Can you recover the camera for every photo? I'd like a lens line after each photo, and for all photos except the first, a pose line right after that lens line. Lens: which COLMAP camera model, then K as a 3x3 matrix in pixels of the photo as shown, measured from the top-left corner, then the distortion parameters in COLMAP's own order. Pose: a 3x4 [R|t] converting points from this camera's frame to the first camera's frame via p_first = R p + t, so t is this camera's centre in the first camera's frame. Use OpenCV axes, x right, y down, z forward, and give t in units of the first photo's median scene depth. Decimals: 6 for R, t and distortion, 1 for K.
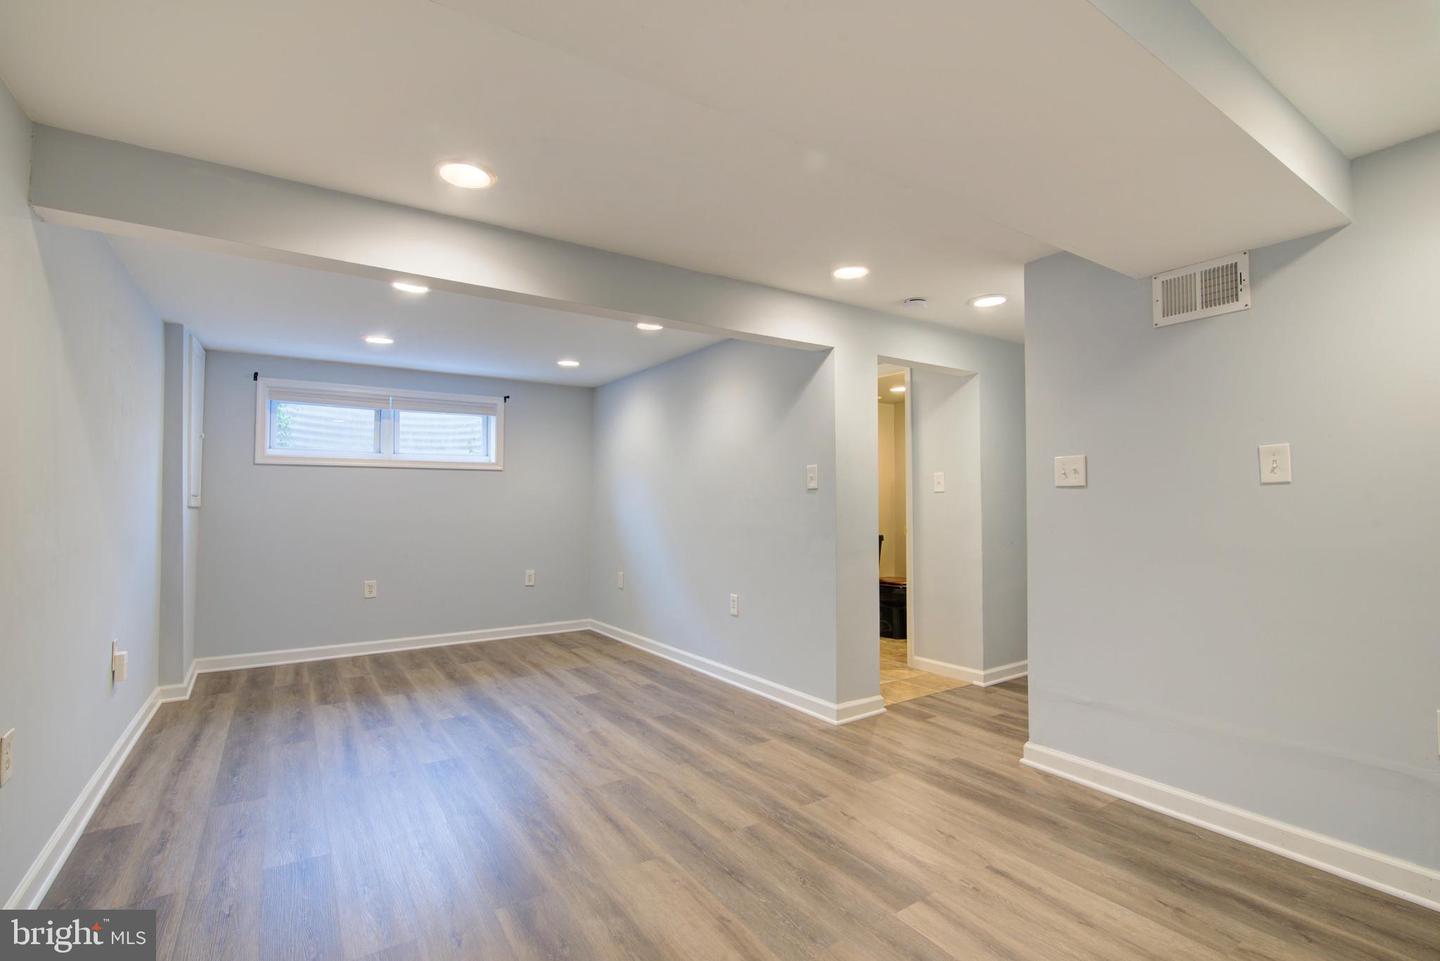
lens RADIAL K [[655.1, 0, 714.3], [0, 655.1, 488.0], [0, 0, 1]] dist [-0.021246, 0.000487]
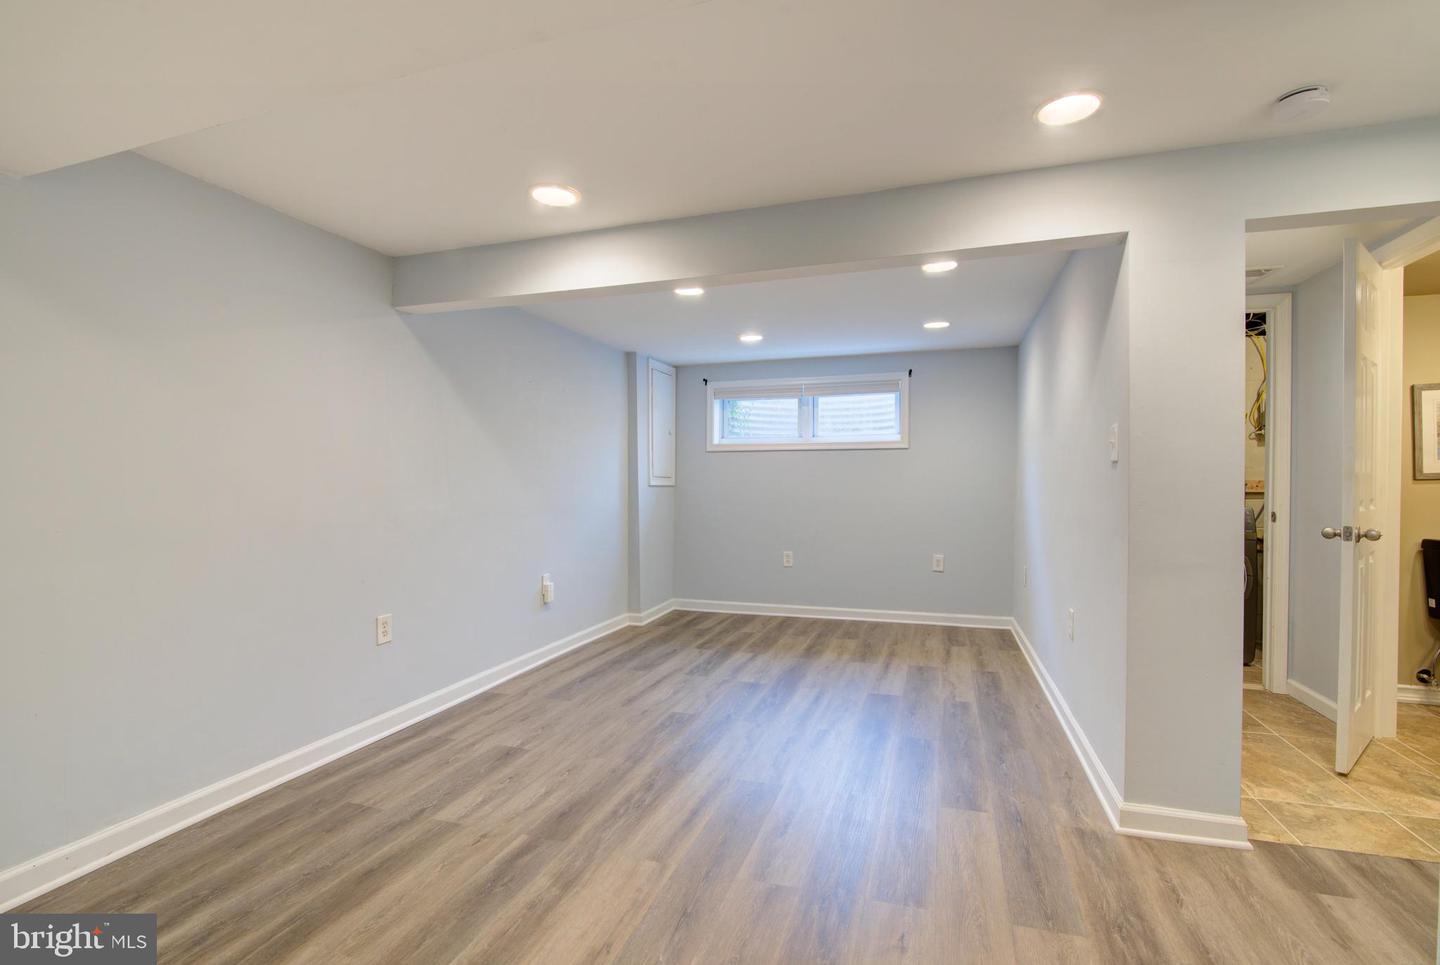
lens RADIAL K [[655.1, 0, 714.3], [0, 655.1, 490.0], [0, 0, 1]] dist [-0.021246, 0.000487]
pose [[0.618321, 0.009042, -0.785874, 0.355410], [0.019877, 0.999434, 0.027138, 0.003787], [0.785674, -0.032401, 0.617791, 0.256620]]
